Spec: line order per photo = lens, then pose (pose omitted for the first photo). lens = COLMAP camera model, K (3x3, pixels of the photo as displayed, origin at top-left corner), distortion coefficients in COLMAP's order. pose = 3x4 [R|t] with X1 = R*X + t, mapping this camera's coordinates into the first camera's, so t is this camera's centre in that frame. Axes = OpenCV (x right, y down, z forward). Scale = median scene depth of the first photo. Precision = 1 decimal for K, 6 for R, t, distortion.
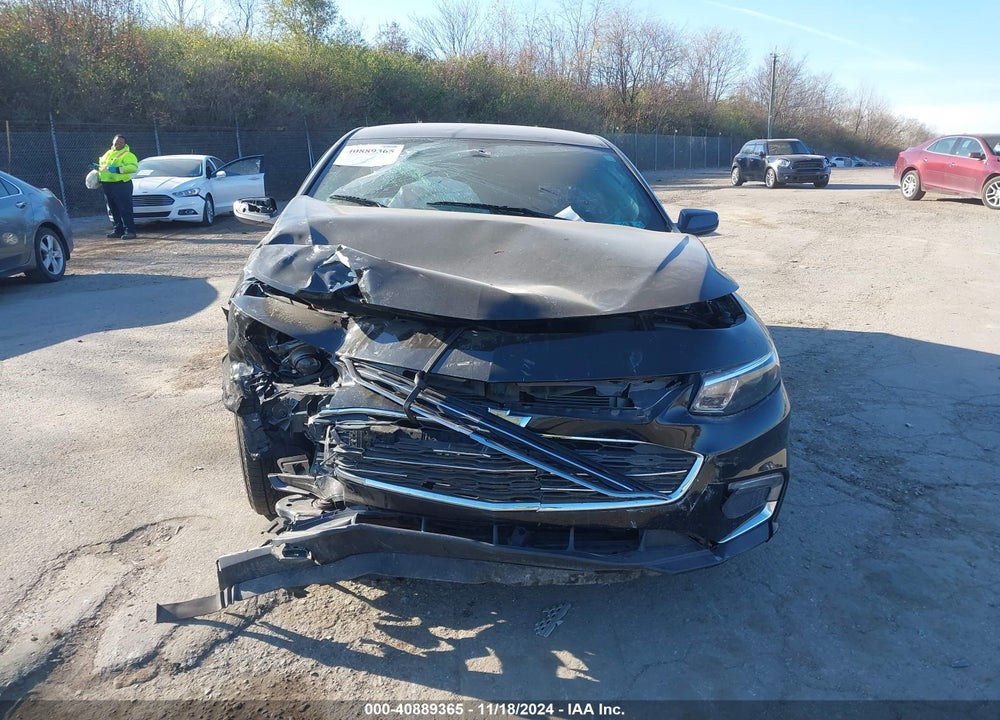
lens RADIAL K [[793.0, 0, 493.7], [0, 793.0, 373.8], [0, 0, 1]] dist [0.009667, -0.002061]
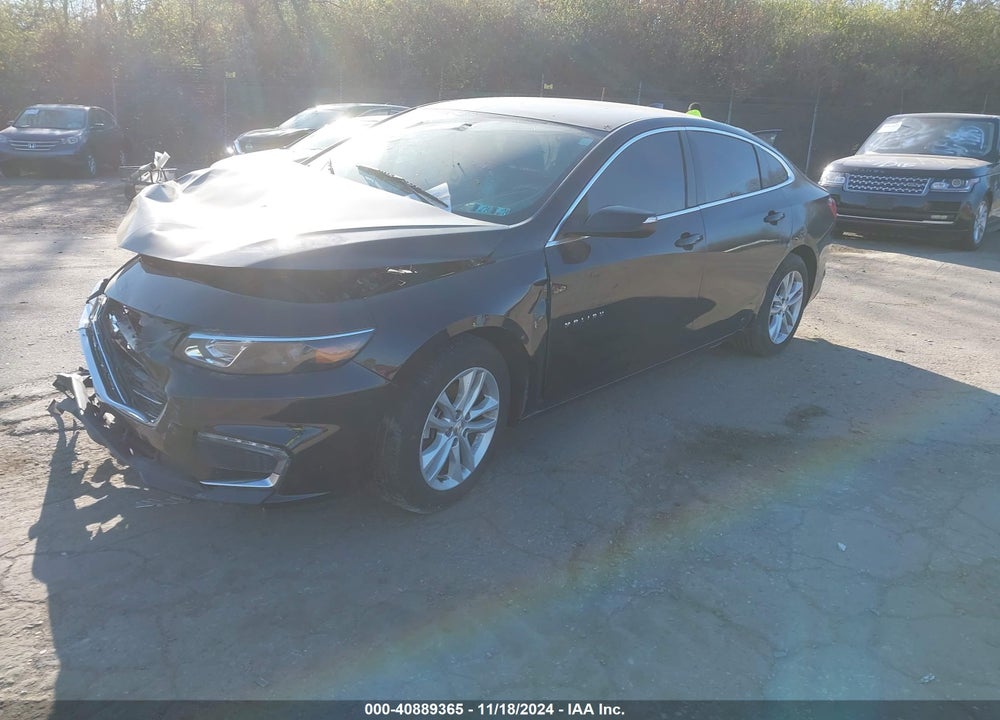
lens RADIAL K [[793.4, 0, 496.4], [0, 793.4, 384.4], [0, 0, 1]] dist [0.003612, -0.016093]
pose [[0.700634, 0.267627, -0.661428, 1.203780], [-0.238248, 0.961538, 0.136688, -0.160627], [0.672570, 0.061816, 0.737448, 0.425673]]
